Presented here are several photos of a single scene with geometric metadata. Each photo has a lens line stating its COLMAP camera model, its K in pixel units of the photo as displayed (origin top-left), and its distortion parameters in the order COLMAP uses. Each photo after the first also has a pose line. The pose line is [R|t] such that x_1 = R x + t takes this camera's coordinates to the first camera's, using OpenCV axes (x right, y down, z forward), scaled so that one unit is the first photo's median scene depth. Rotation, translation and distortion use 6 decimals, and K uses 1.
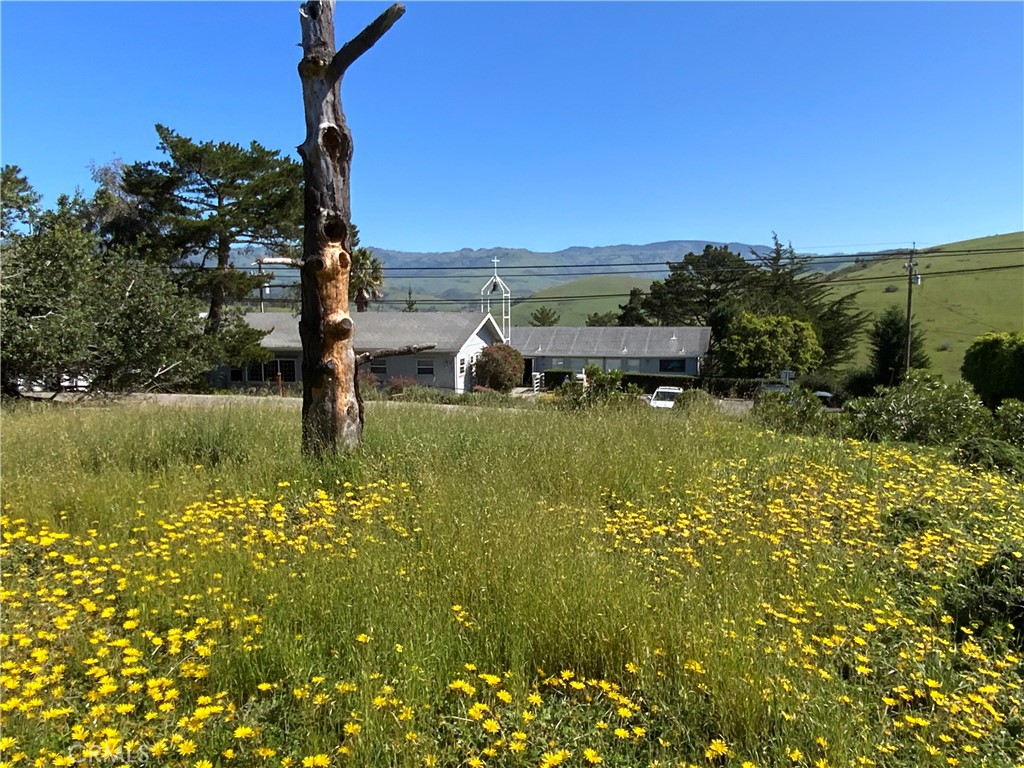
lens RADIAL K [[787.3, 0, 512.0], [0, 787.3, 384.0], [0, 0, 1]] dist [0.102538, -0.147029]
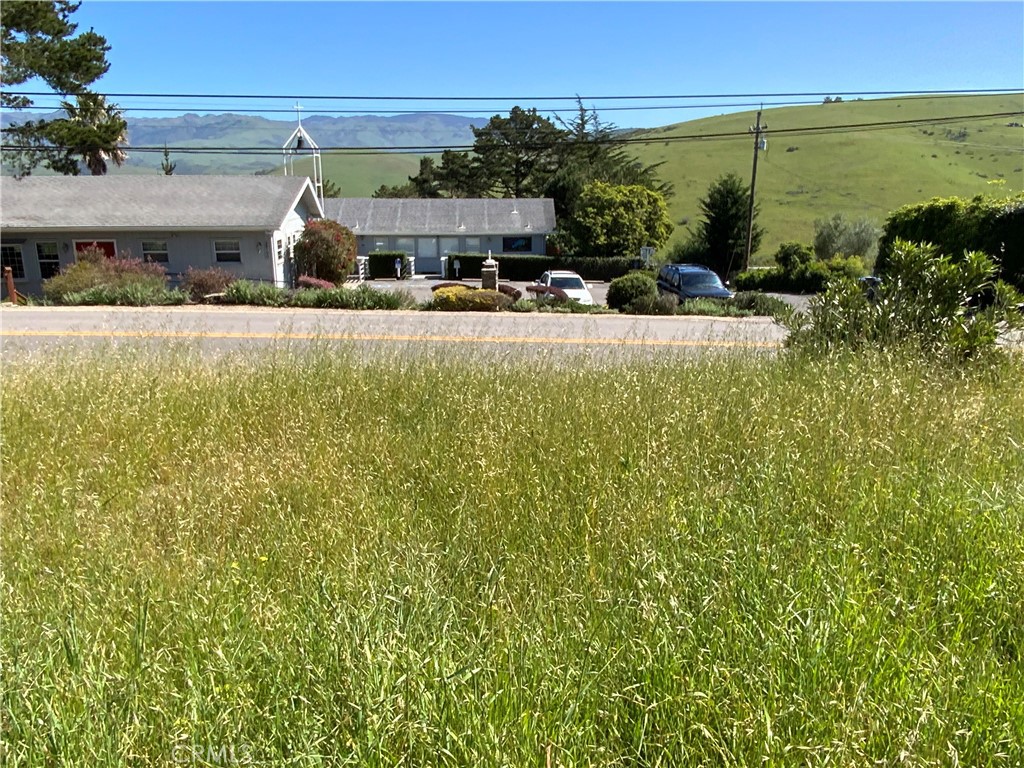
lens RADIAL K [[787.3, 0, 512.0], [0, 787.3, 384.0], [0, 0, 1]] dist [0.102538, -0.147029]
pose [[0.952895, -0.072997, 0.294386, -0.068126], [0.028014, 0.987639, 0.154220, -0.005860], [-0.302004, -0.138708, 0.943161, 0.169534]]
